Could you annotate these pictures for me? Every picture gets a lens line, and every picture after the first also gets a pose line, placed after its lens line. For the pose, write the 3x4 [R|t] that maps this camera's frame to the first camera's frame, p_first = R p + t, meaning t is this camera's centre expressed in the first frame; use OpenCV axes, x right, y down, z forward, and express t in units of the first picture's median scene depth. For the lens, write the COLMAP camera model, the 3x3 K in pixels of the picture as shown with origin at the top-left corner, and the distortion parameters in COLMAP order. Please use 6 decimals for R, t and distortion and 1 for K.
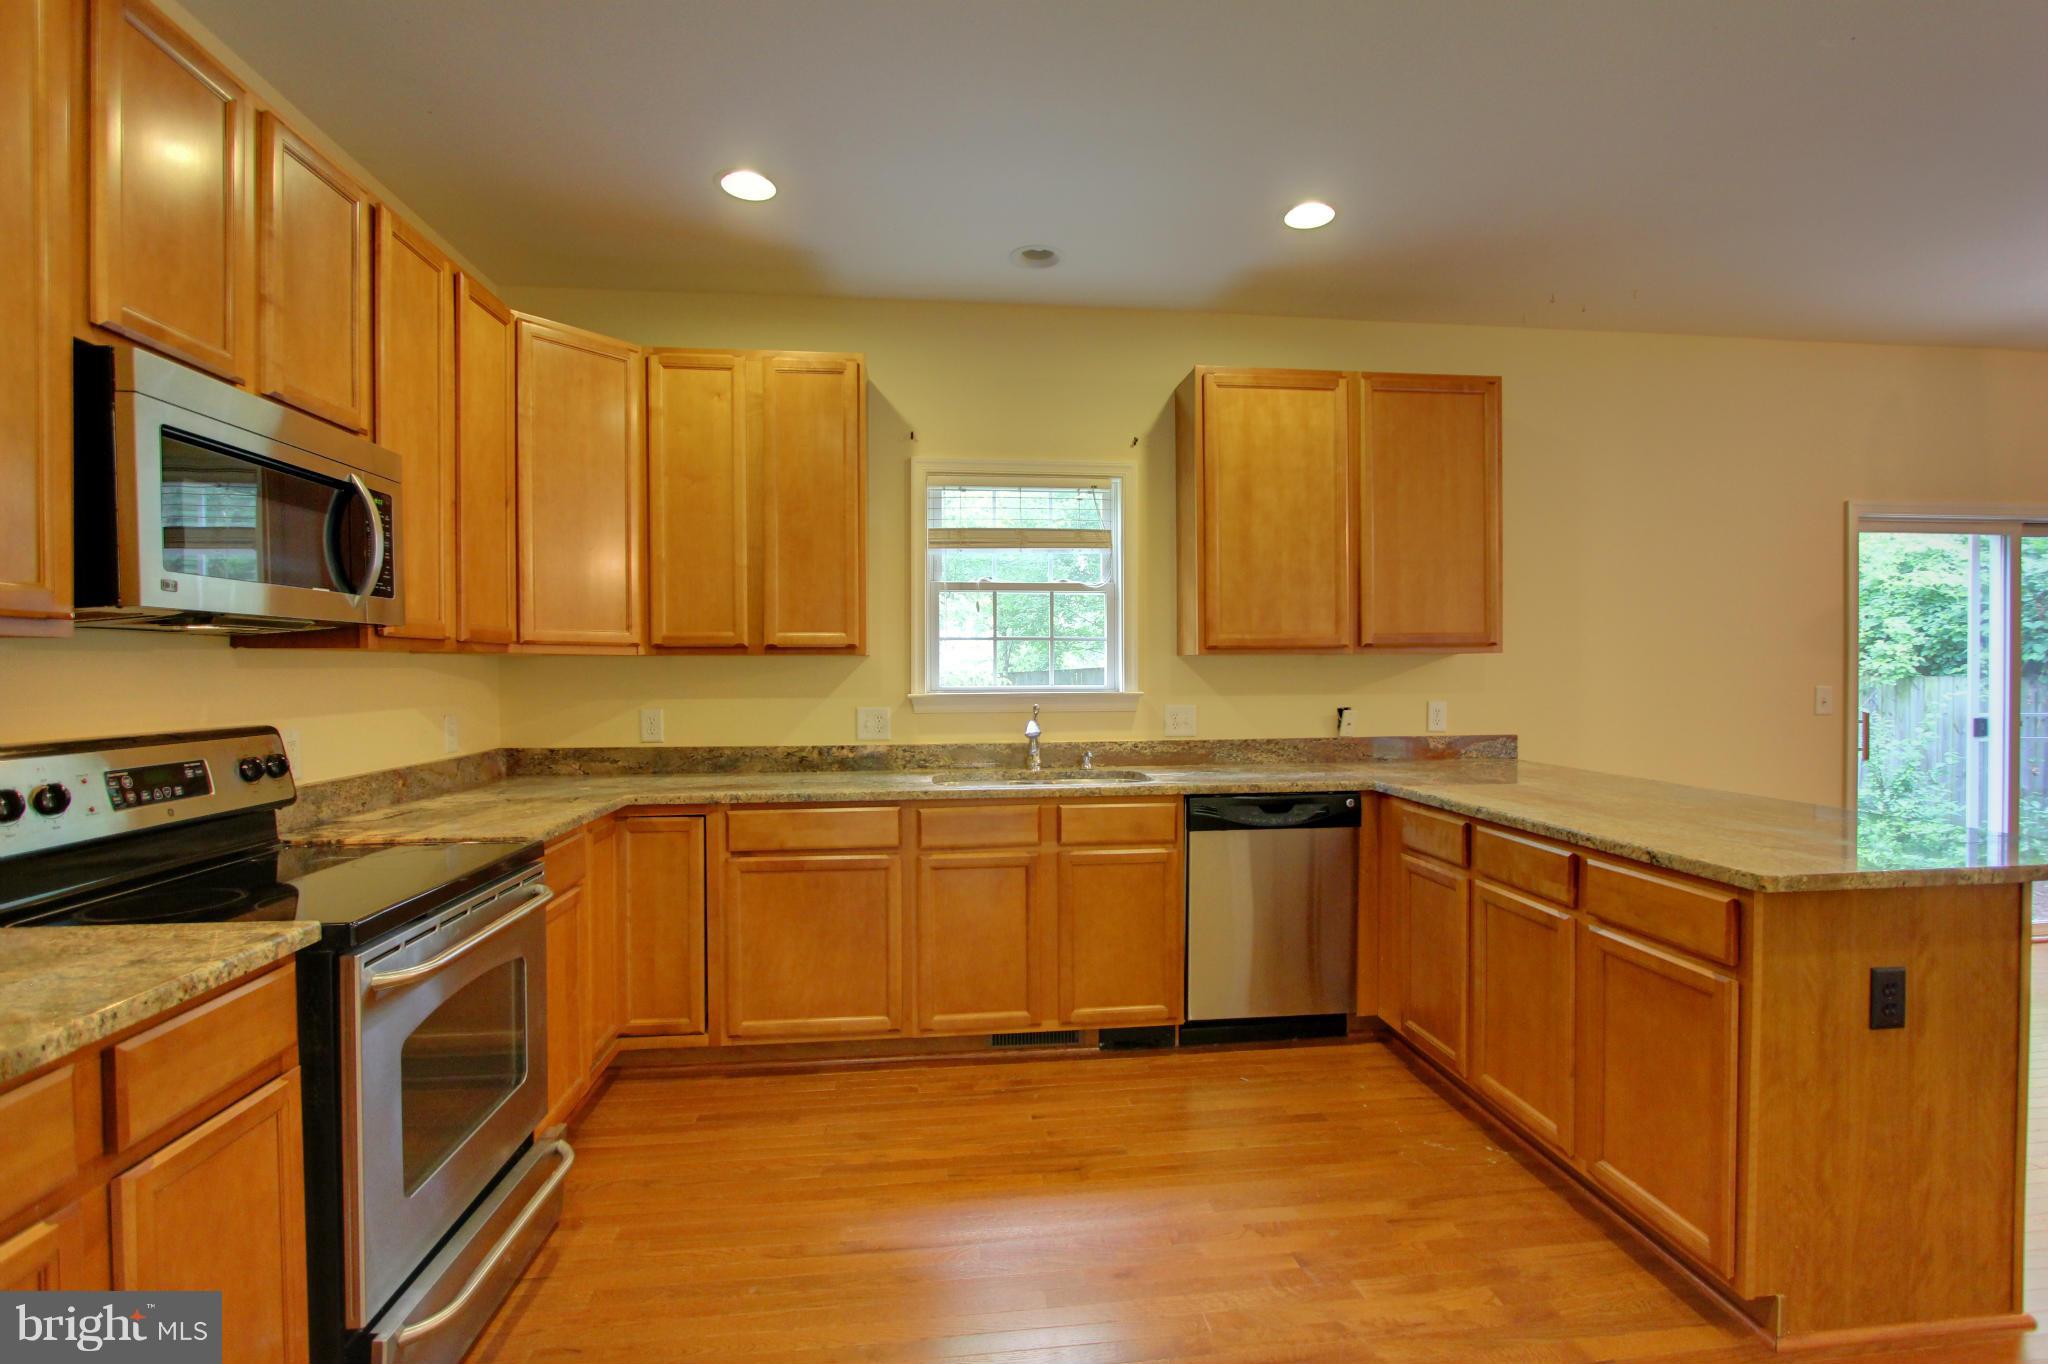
lens RADIAL K [[944.2, 0, 1035.1], [0, 944.2, 684.2], [0, 0, 1]] dist [-0.015607, 0.000320]
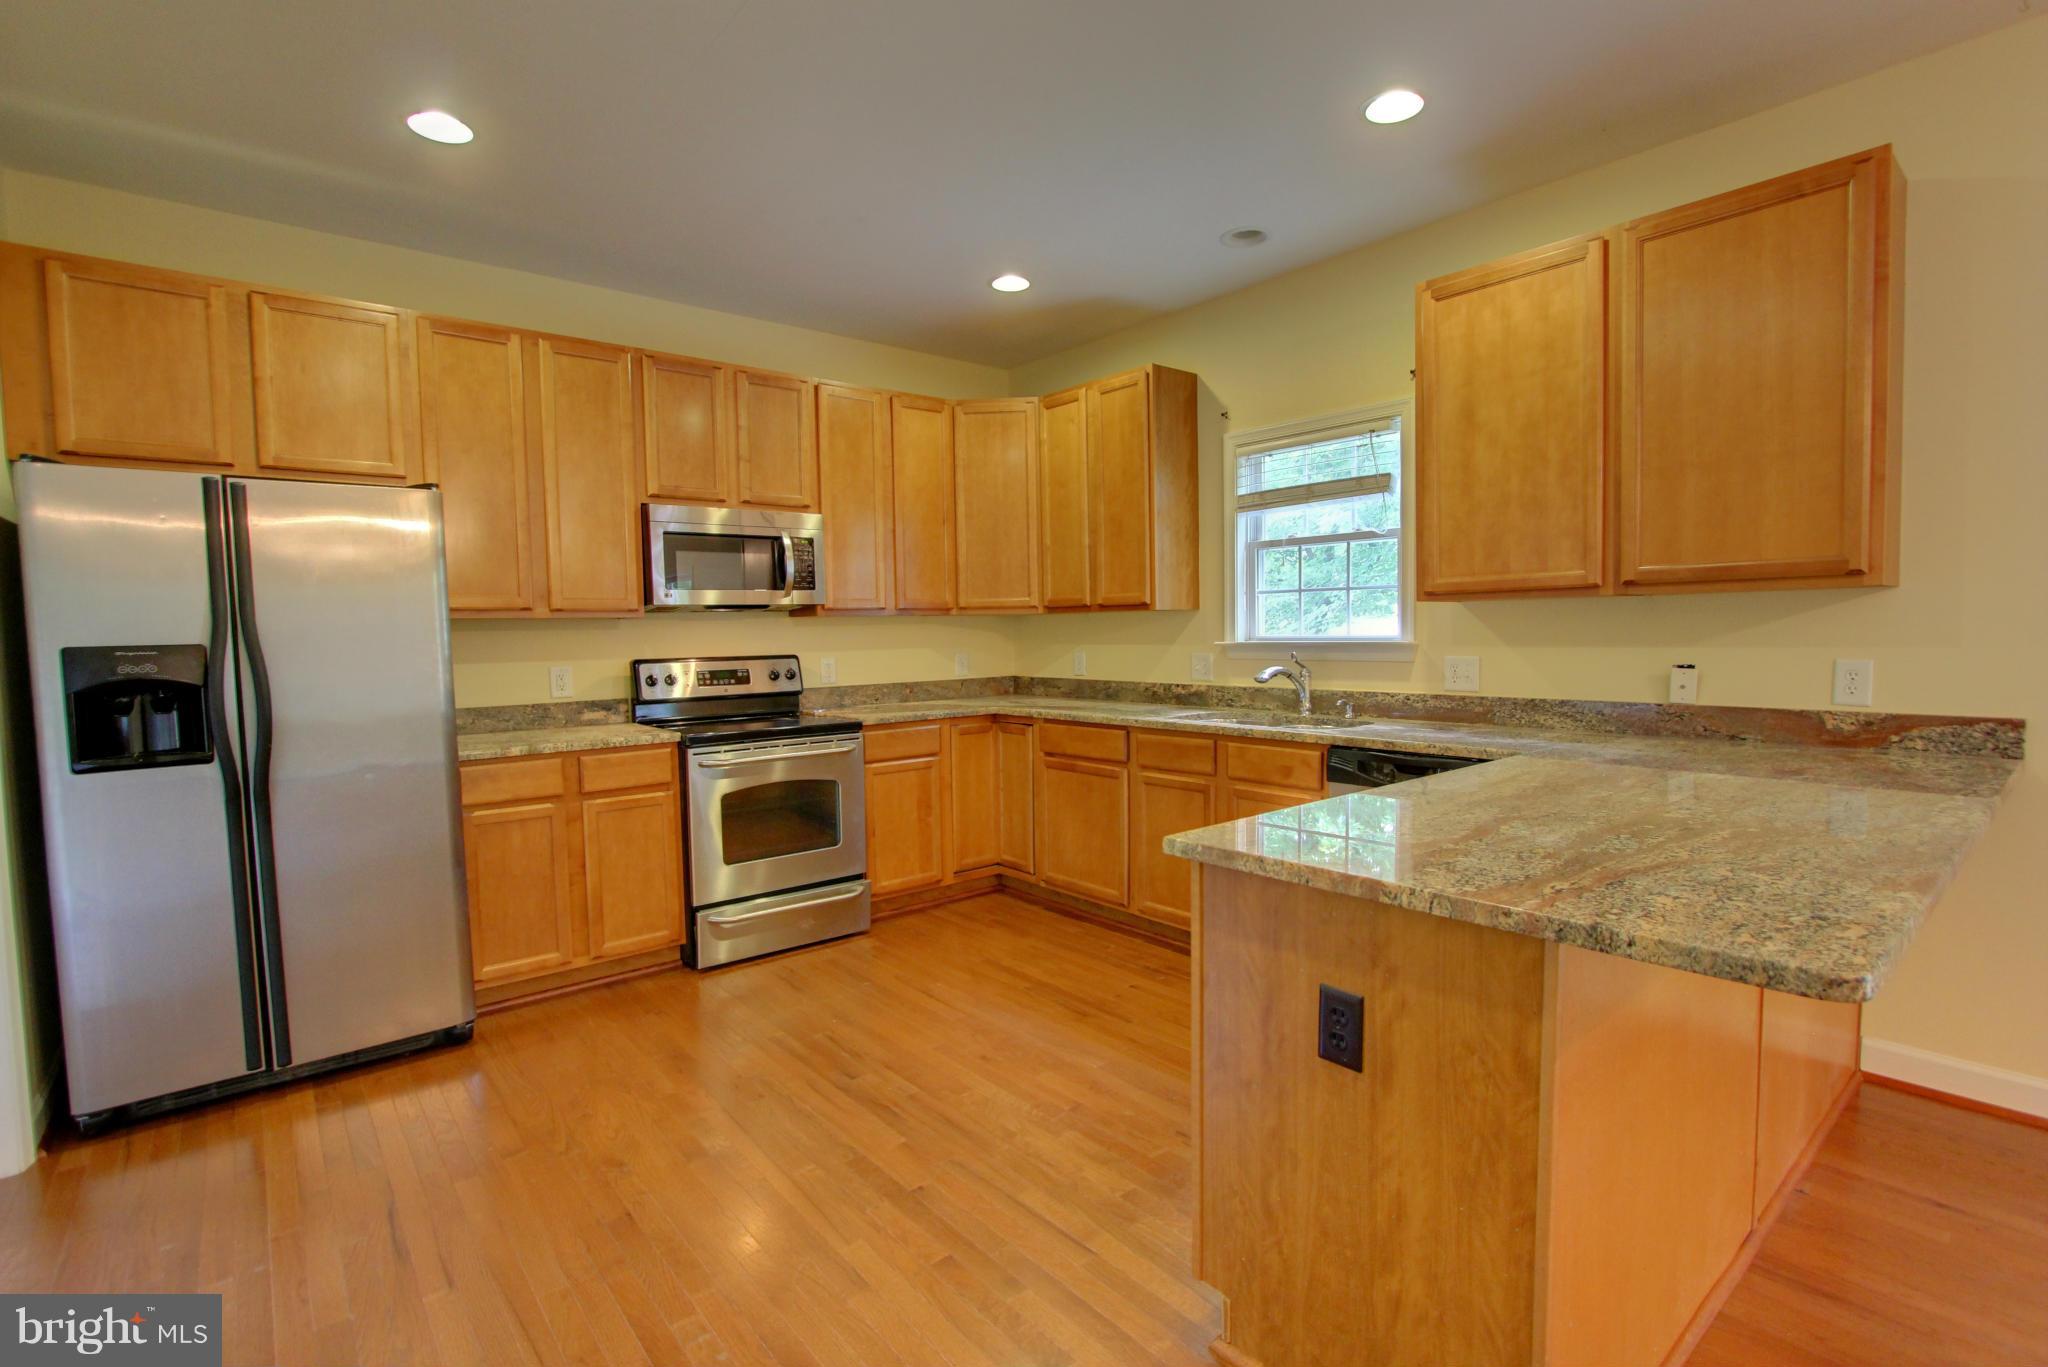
lens RADIAL K [[944.2, 0, 1037.3], [0, 944.2, 687.6], [0, 0, 1]] dist [-0.015607, 0.000320]
pose [[0.555266, 0.046704, -0.830361, 0.834715], [0.001954, 0.998346, 0.057459, -0.001115], [0.831671, -0.033527, 0.554256, 0.200473]]
